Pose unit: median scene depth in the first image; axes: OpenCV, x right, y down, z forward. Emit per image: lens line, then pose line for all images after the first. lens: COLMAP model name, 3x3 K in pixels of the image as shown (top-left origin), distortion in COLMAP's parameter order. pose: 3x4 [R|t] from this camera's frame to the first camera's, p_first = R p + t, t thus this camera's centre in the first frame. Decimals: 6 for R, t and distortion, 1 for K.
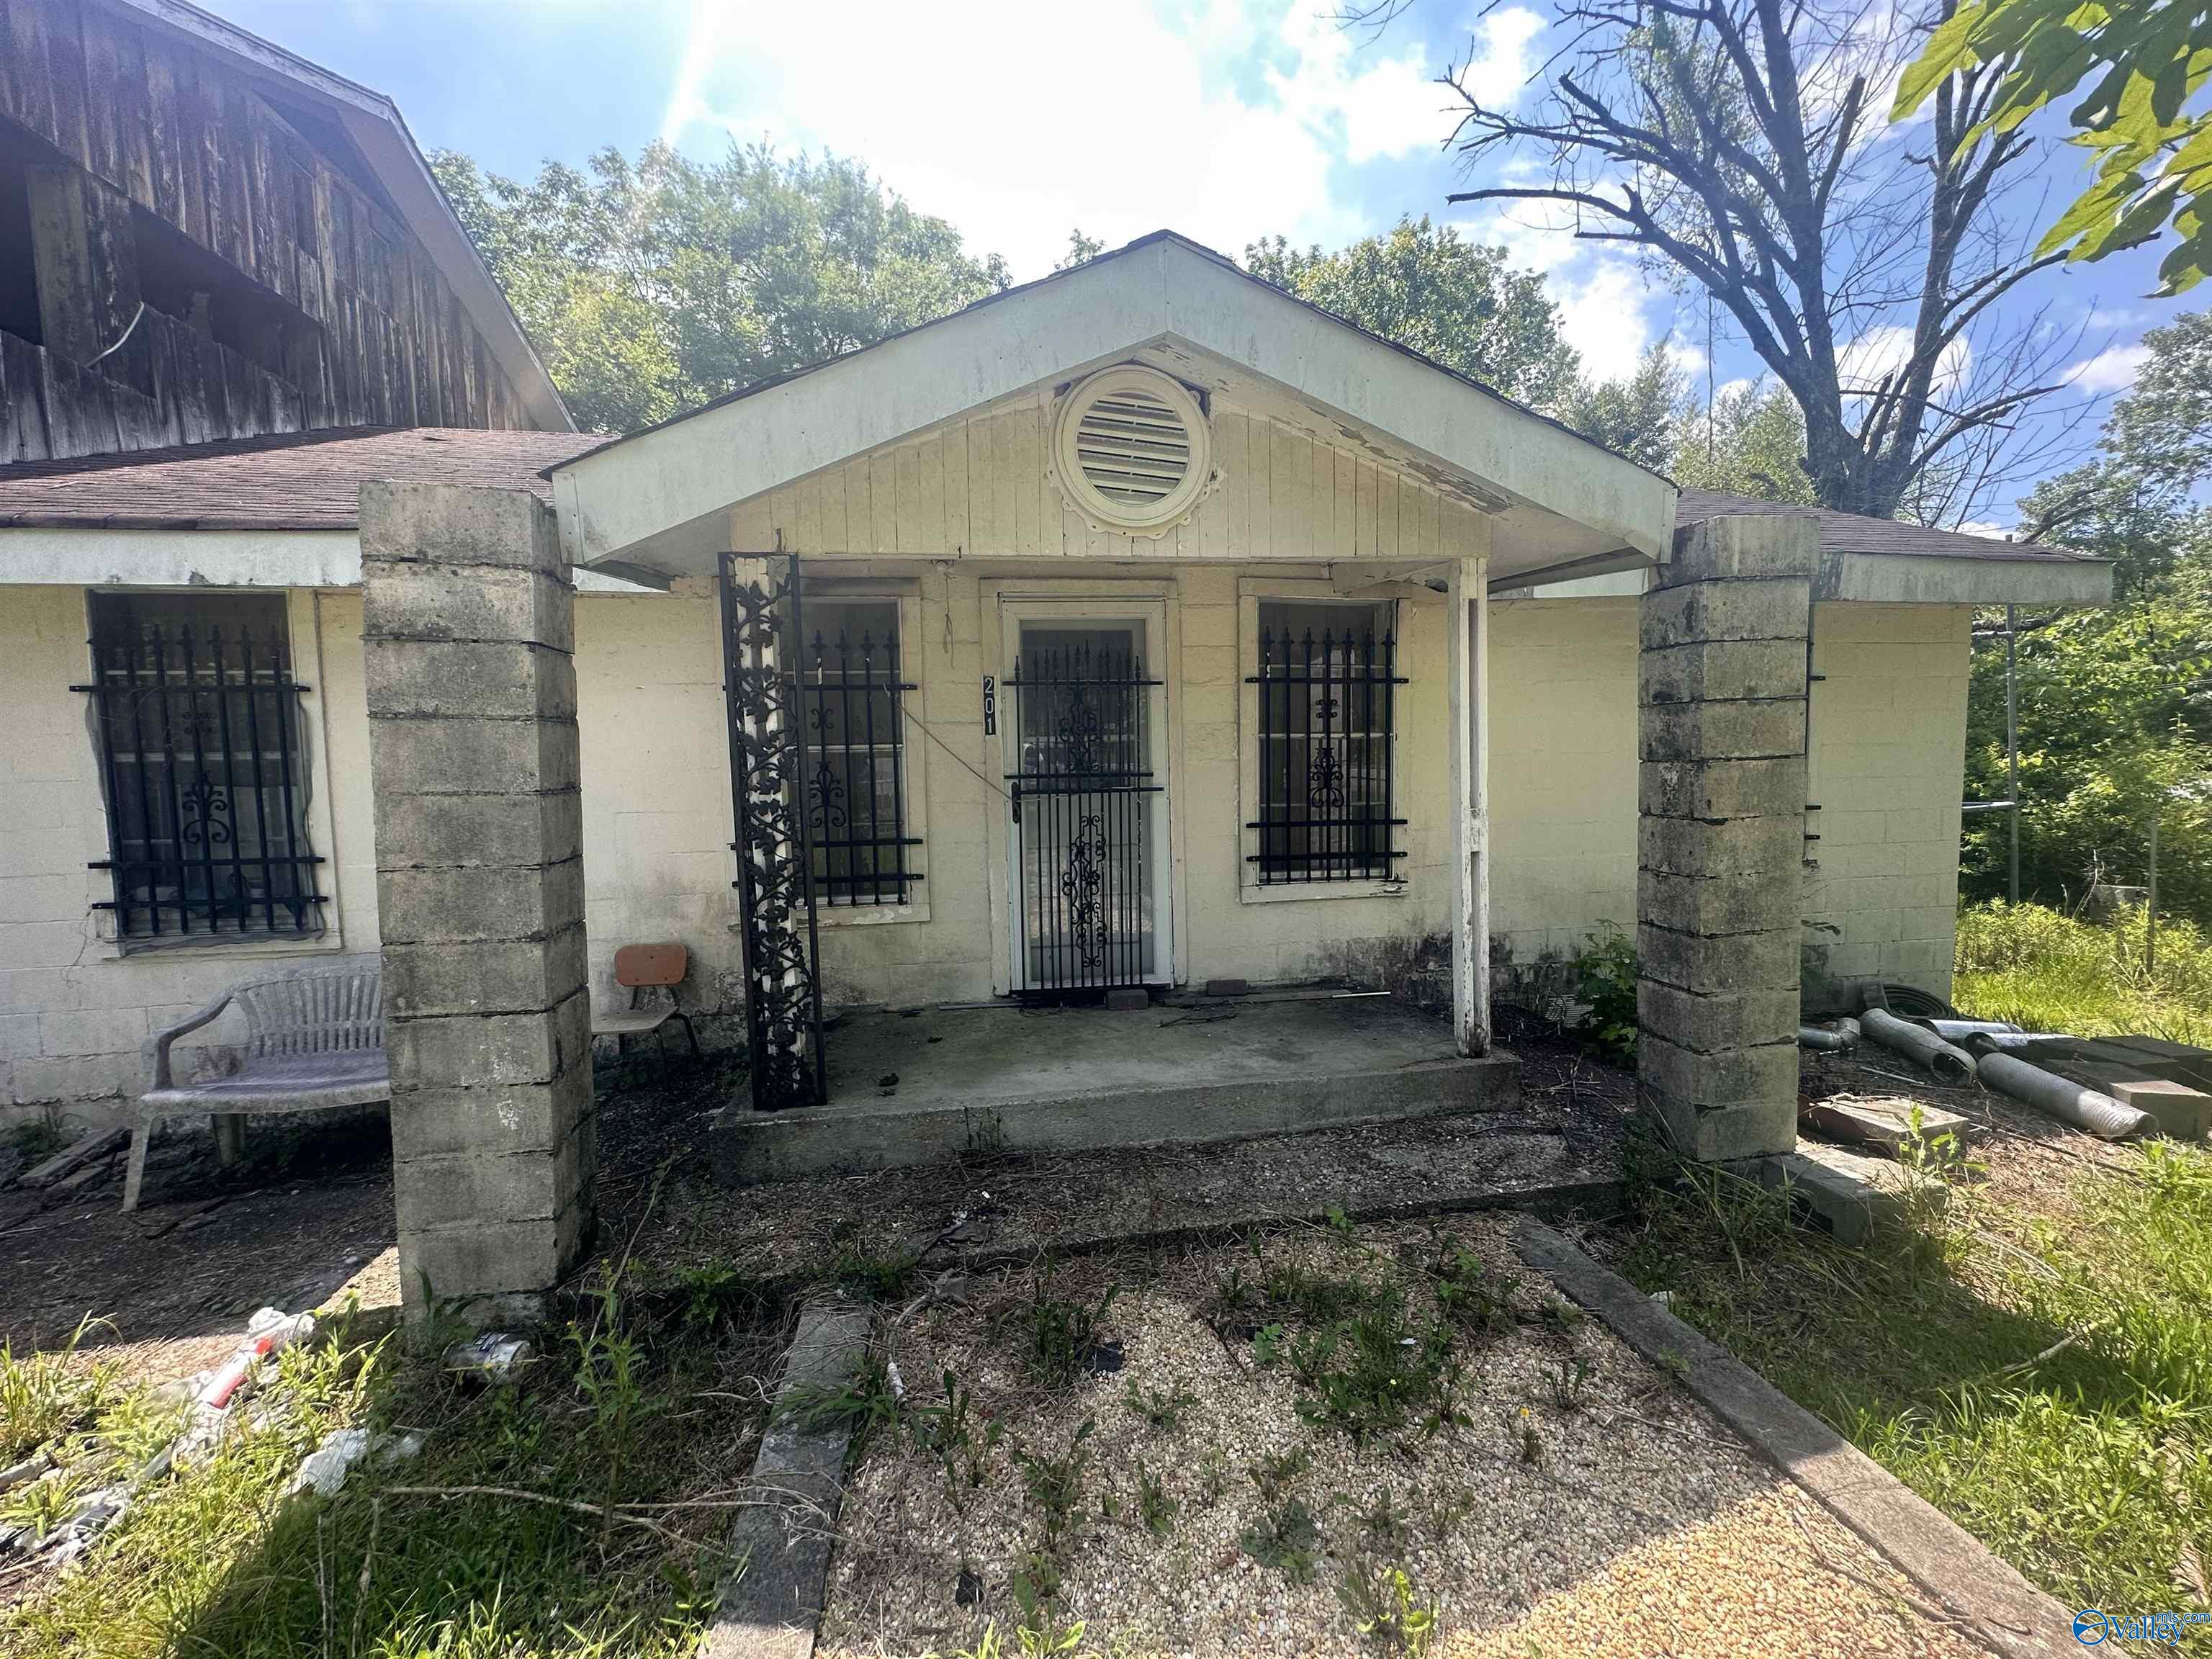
lens RADIAL K [[883.8, 0, 1106.0], [0, 883.8, 829.5], [0, 0, 1]] dist [-0.002140, 0.000039]
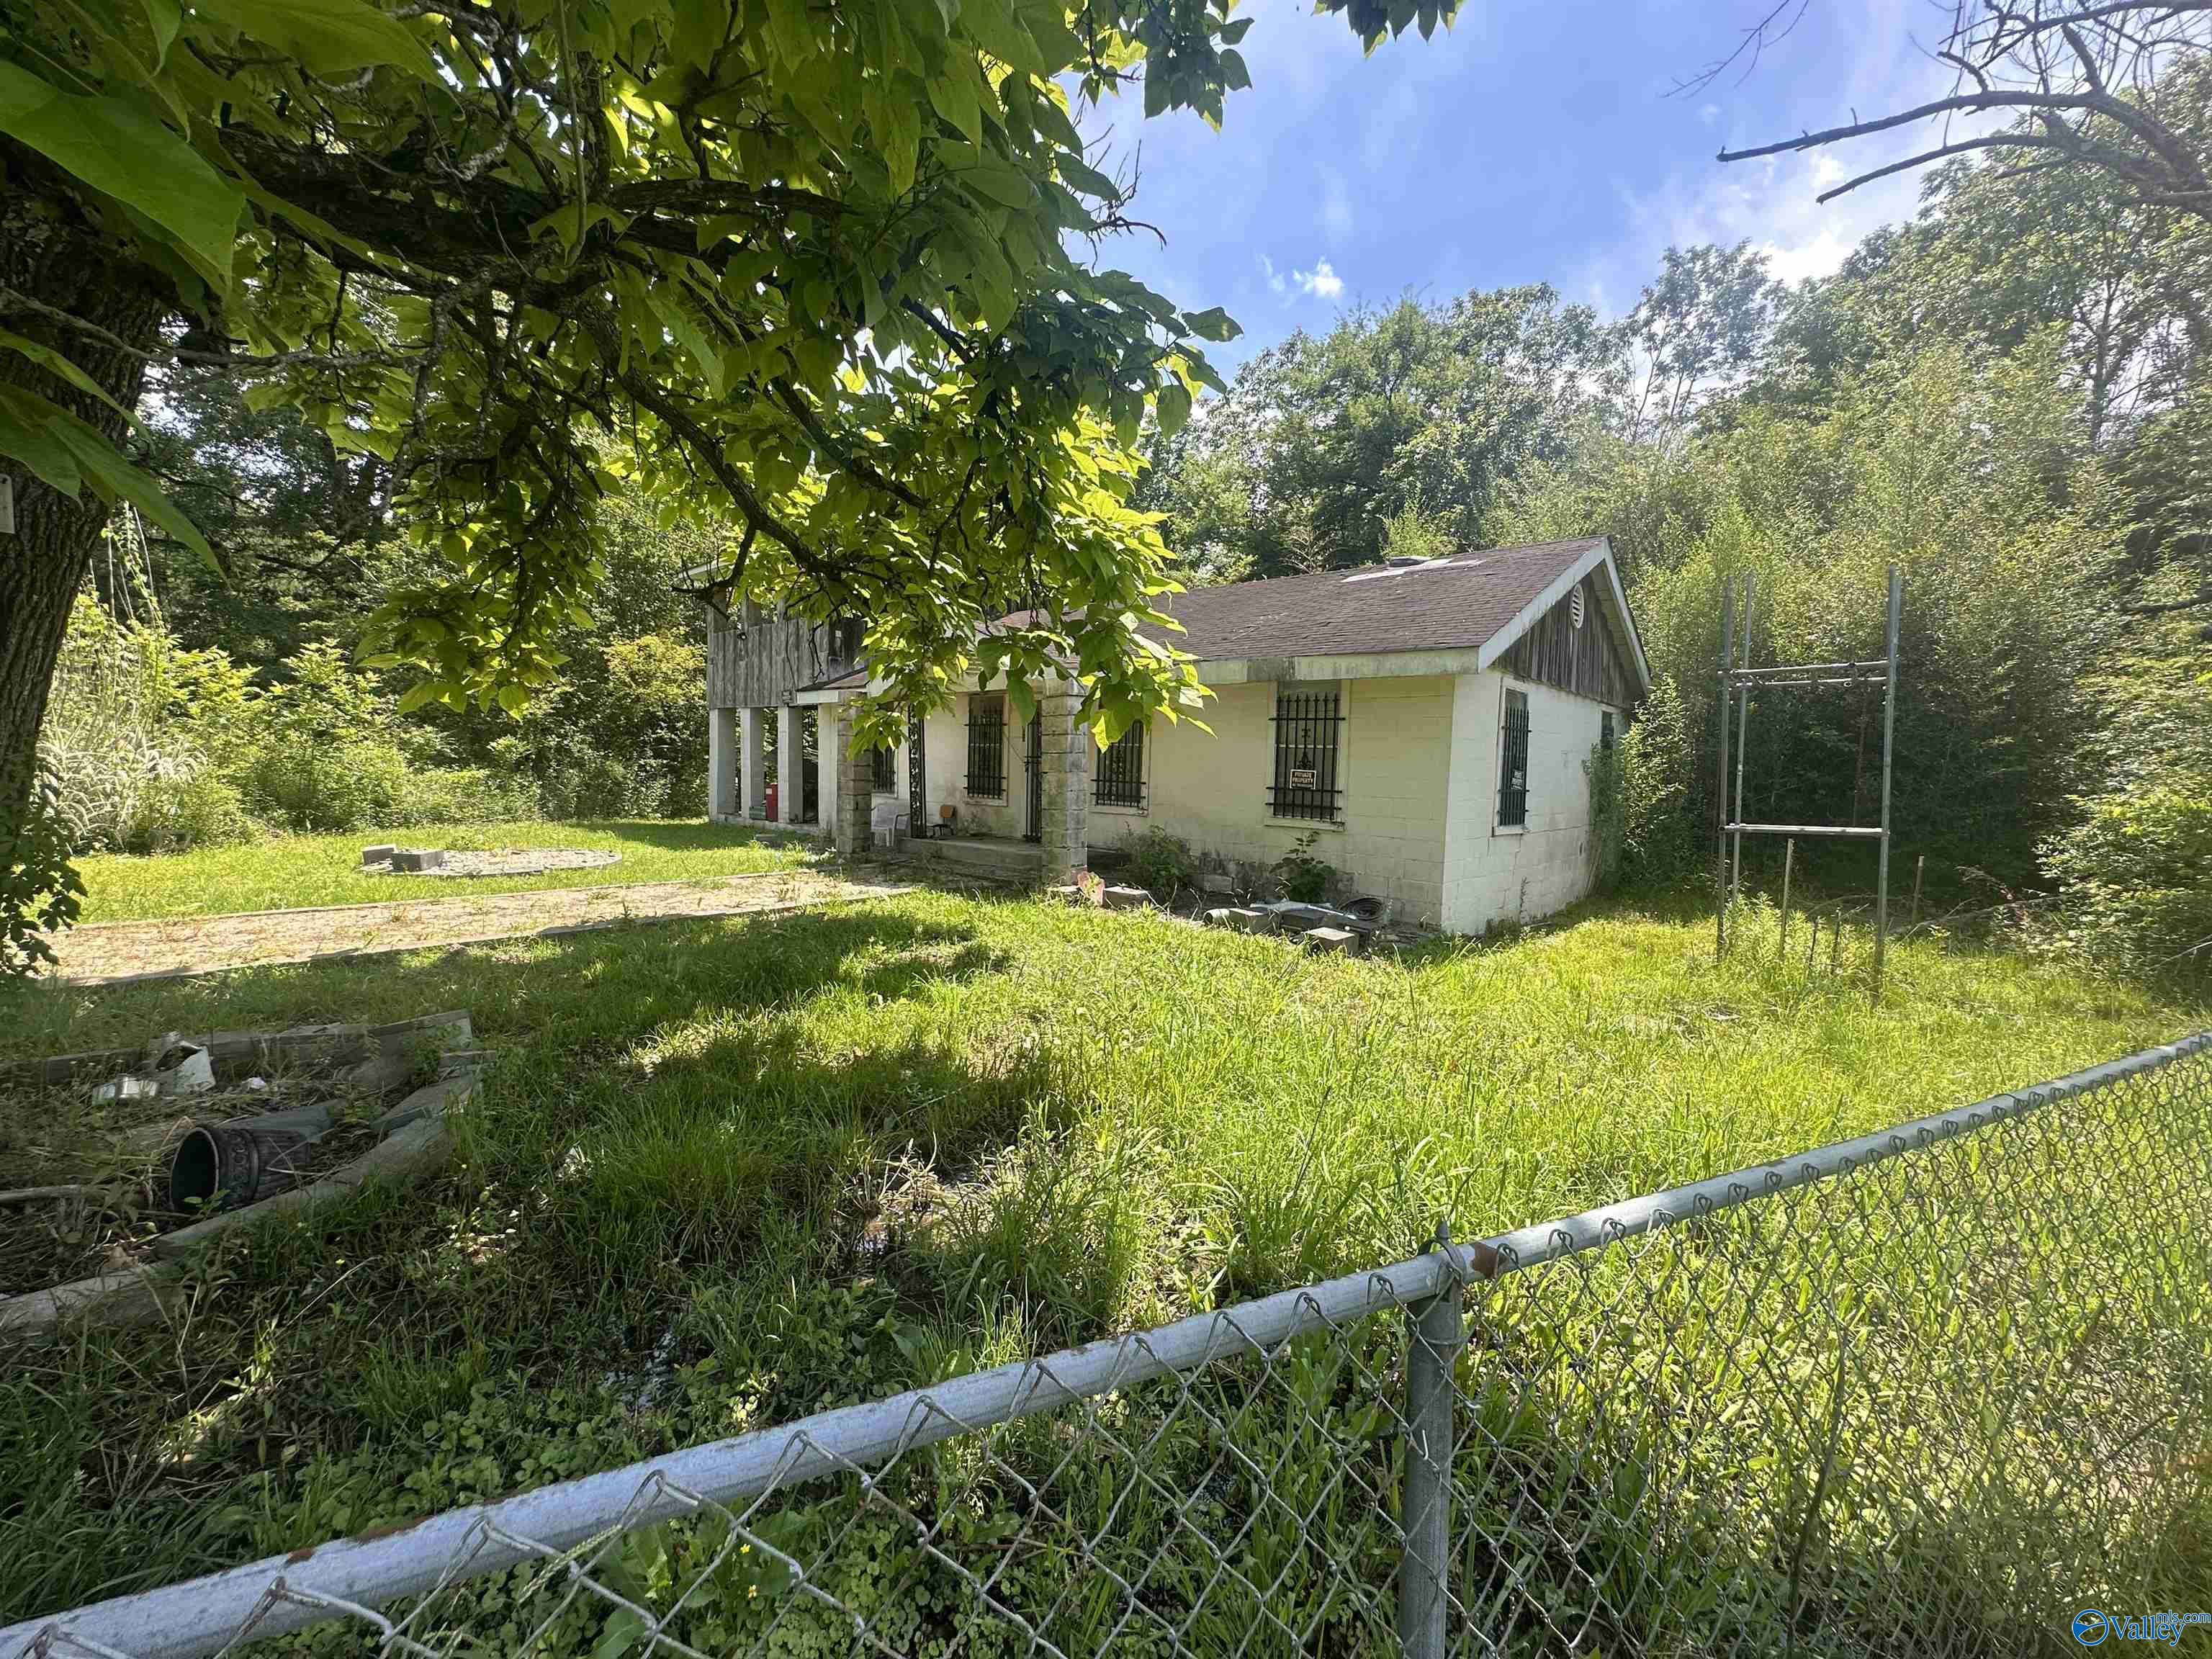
lens RADIAL K [[891.1, 0, 1106.0], [0, 891.1, 829.5], [0, 0, 1]] dist [-0.000141, 0.000273]
pose [[0.632070, 0.095475, -0.769007, 2.563252], [-0.099812, 0.994145, 0.041388, 0.030794], [0.768457, 0.050596, 0.637899, -0.671707]]
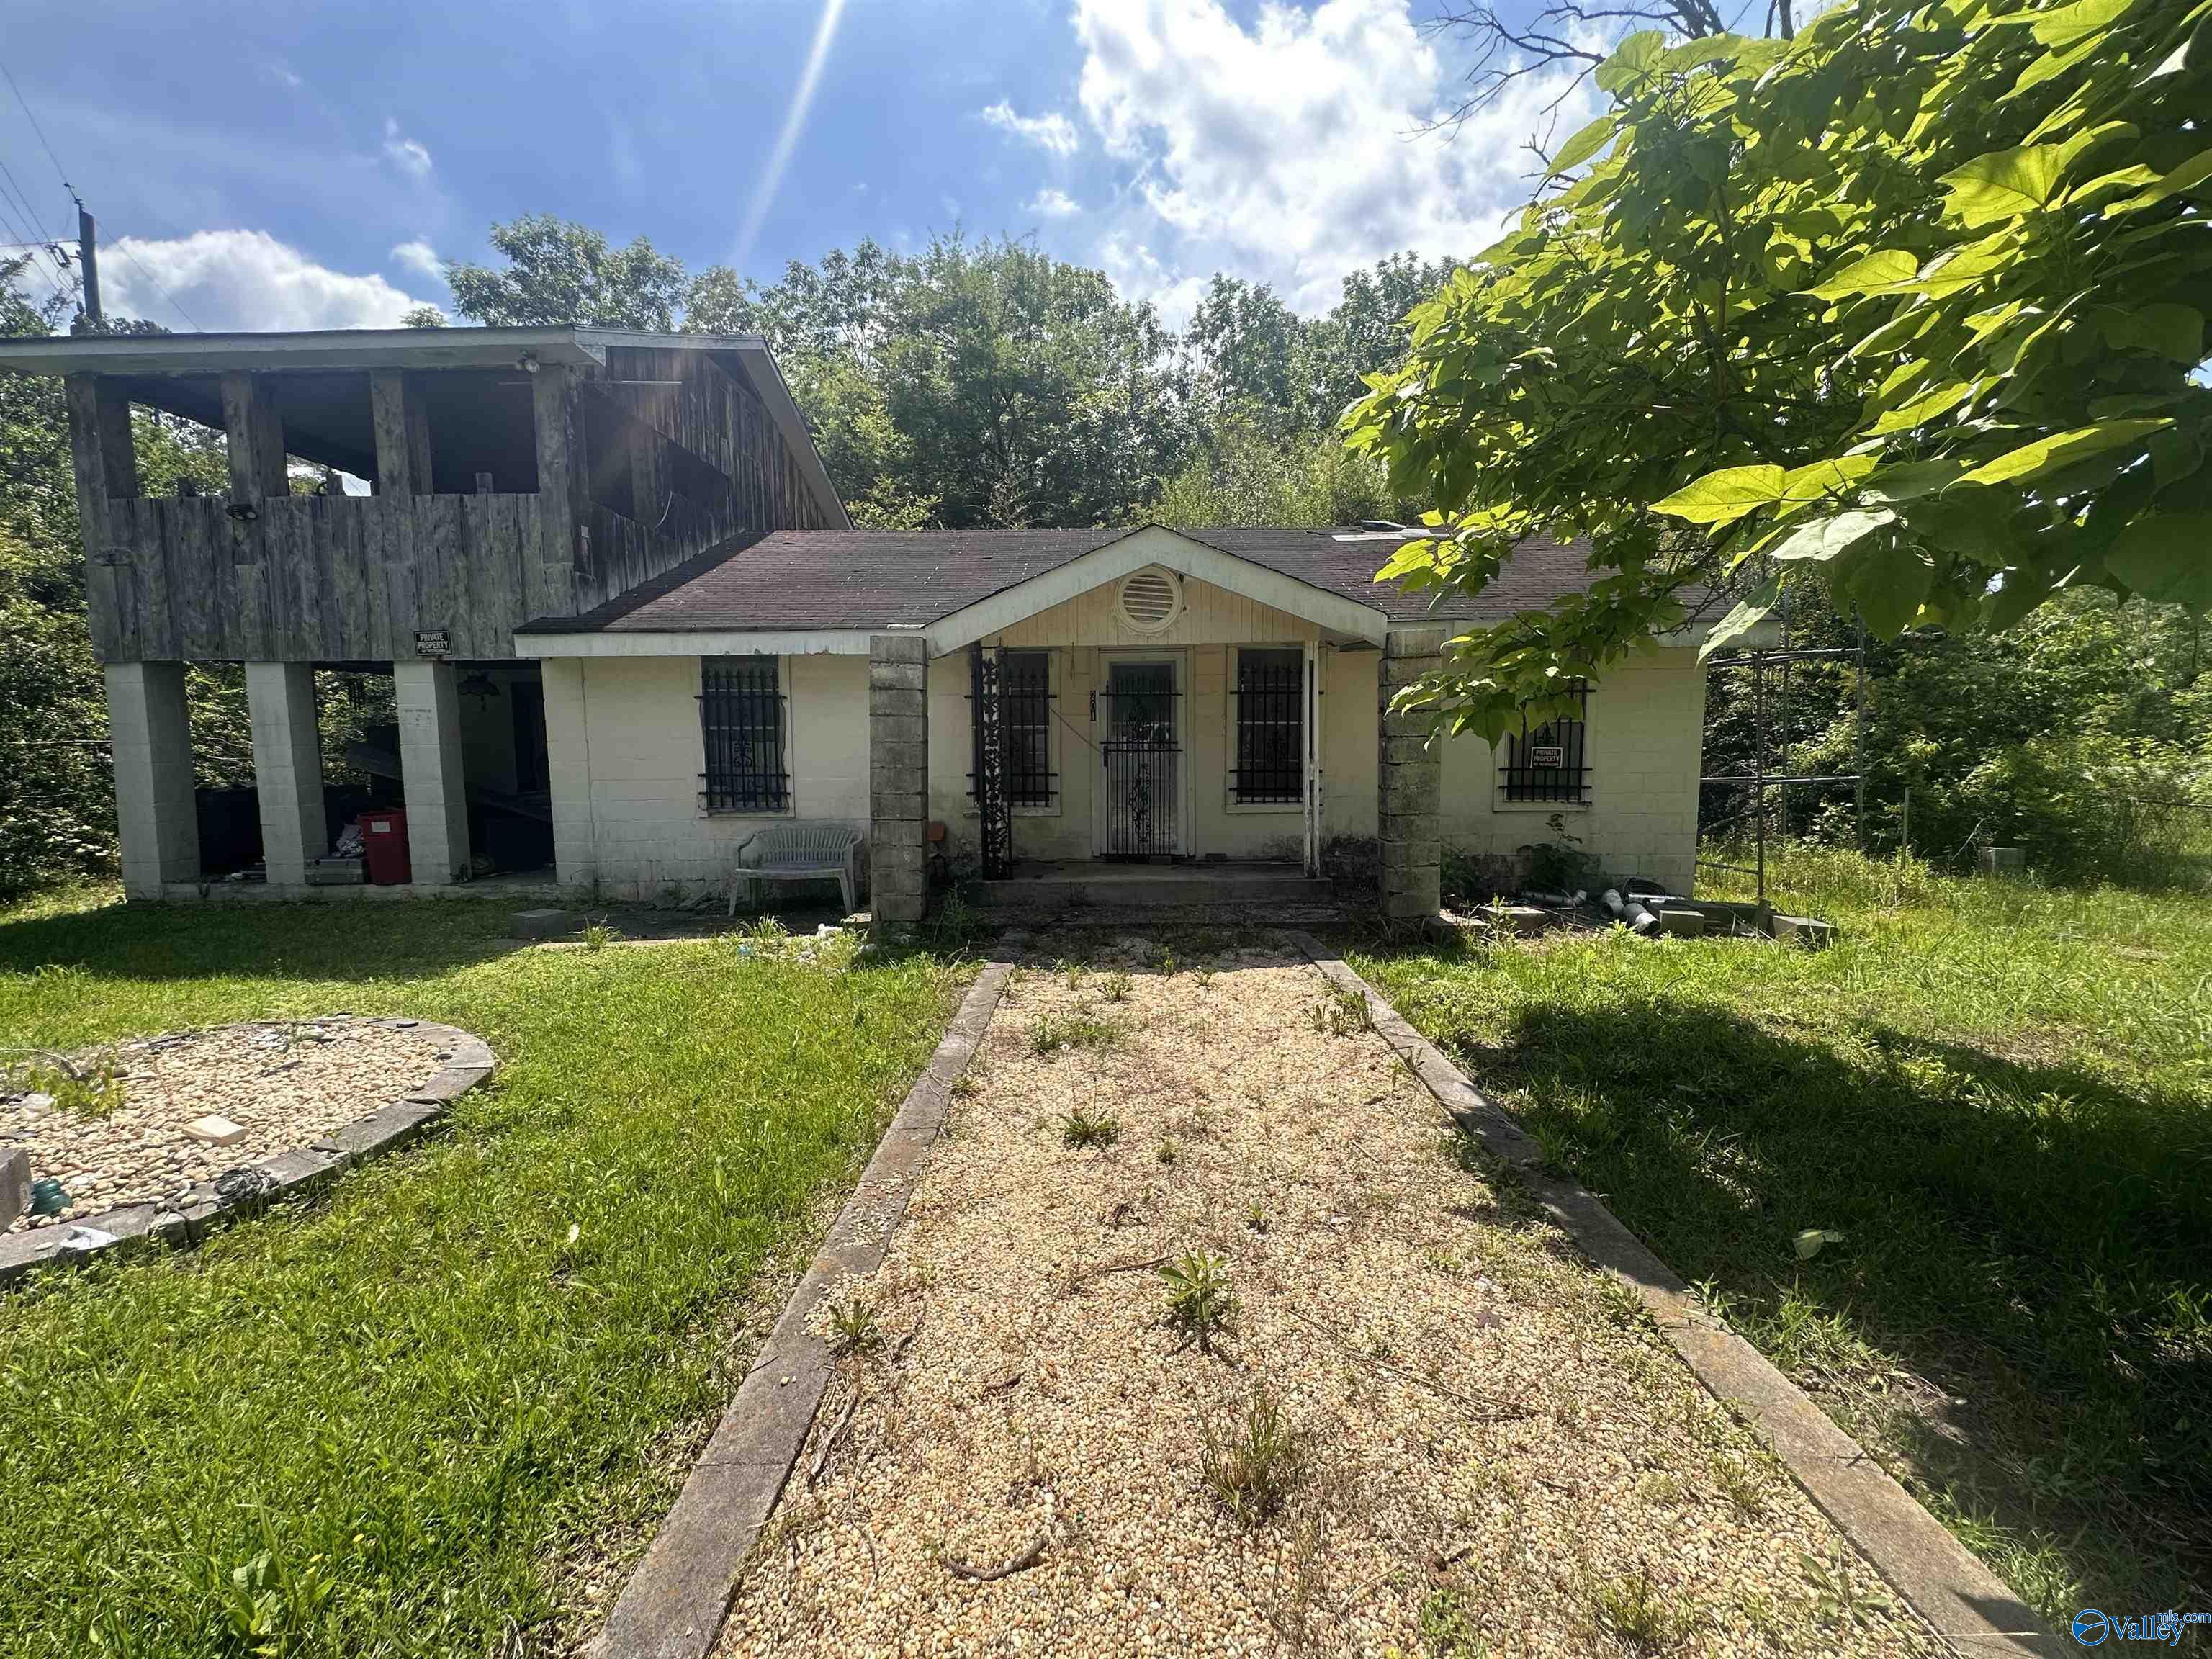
lens RADIAL K [[891.1, 0, 1106.0], [0, 891.1, 829.5], [0, 0, 1]] dist [-0.000141, 0.000273]
pose [[0.984970, 0.030361, -0.170034, 0.272039], [-0.026380, 0.999323, 0.025626, 0.092615], [0.170697, -0.020755, 0.985105, -1.071001]]
